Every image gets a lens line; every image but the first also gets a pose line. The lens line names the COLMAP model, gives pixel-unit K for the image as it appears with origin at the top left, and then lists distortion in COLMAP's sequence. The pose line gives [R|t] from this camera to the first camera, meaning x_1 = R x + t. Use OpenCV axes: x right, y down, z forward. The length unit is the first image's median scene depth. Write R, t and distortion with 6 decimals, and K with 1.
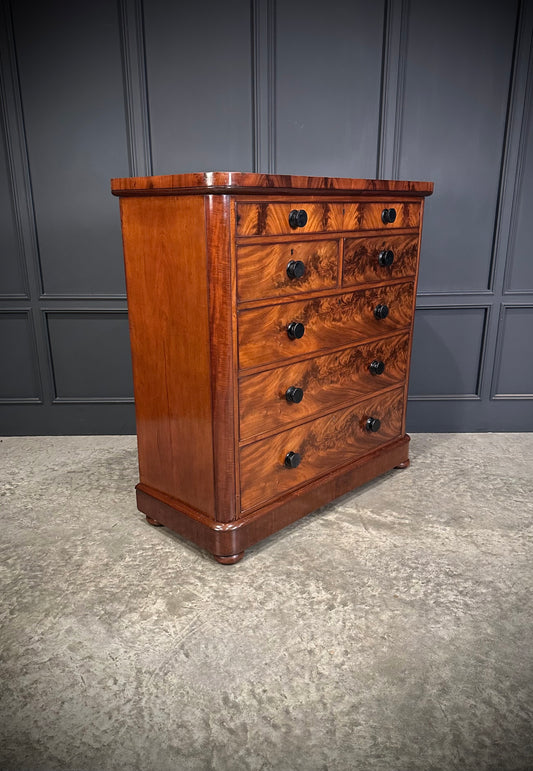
lens RADIAL K [[541.4, 0, 251.2], [0, 541.4, 391.7], [0, 0, 1]] dist [0.054196, -0.072913]
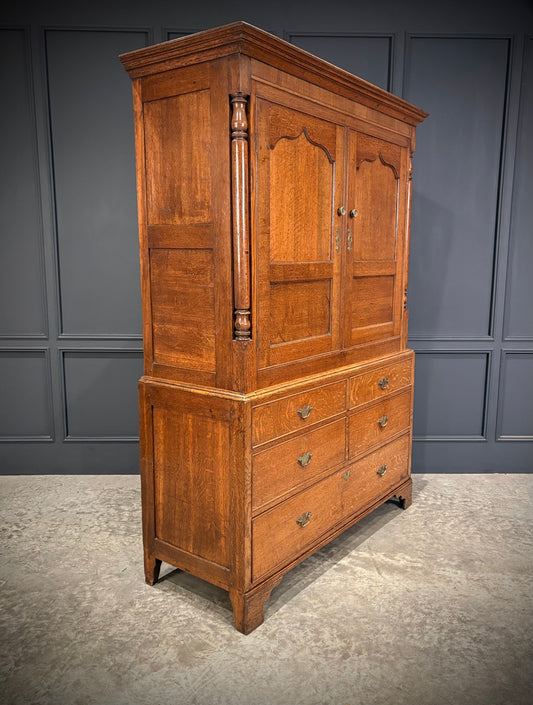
lens RADIAL K [[546.2, 0, 279.8], [0, 546.2, 354.4], [0, 0, 1]] dist [-0.000497, 0.011146]
pose [[0.999221, 0.012897, 0.037297, -0.014960], [-0.007892, 0.991303, -0.131362, -0.013776], [-0.038667, 0.130965, 0.990633, -0.042306]]
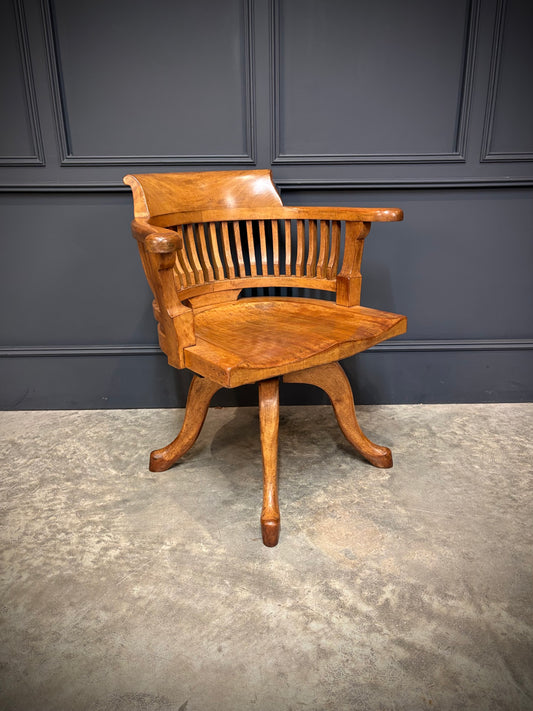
lens RADIAL K [[507.0, 0, 272.3], [0, 507.0, 371.0], [0, 0, 1]] dist [0.003894, -0.000440]
pose [[0.999575, -0.006374, 0.028459, 0.027133], [0.004511, 0.997870, 0.065084, 0.004126], [-0.028813, -0.064928, 0.997474, 0.728103]]
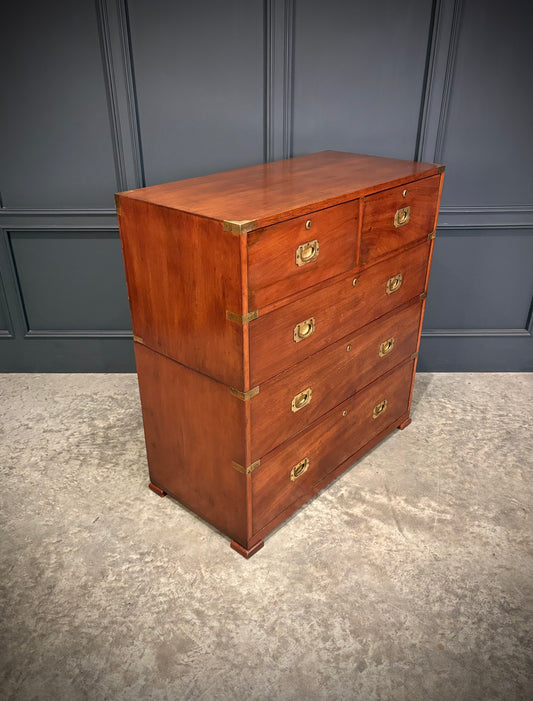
lens RADIAL K [[543.1, 0, 256.8], [0, 543.1, 347.8], [0, 0, 1]] dist [-0.000497, 0.011146]
pose [[0.999994, 0.003333, 0.001277, -0.008937], [-0.003509, 0.983718, 0.179684, -0.186149], [-0.000657, -0.179687, 0.983724, 0.265659]]
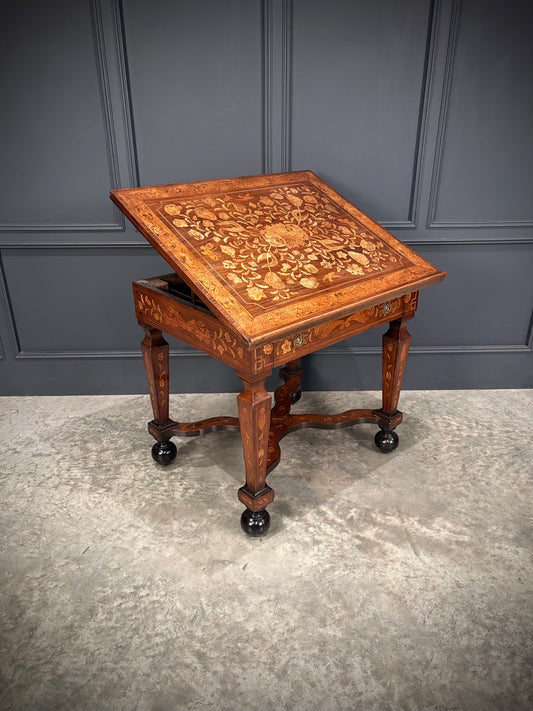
lens RADIAL K [[507.0, 0, 265.0], [0, 507.0, 357.8], [0, 0, 1]] dist [0.003894, -0.000440]
pose [[0.999416, -0.006954, 0.033444, -0.026710], [0.002341, 0.990700, 0.136044, -0.132840], [-0.034079, -0.135887, 0.990138, 0.375235]]
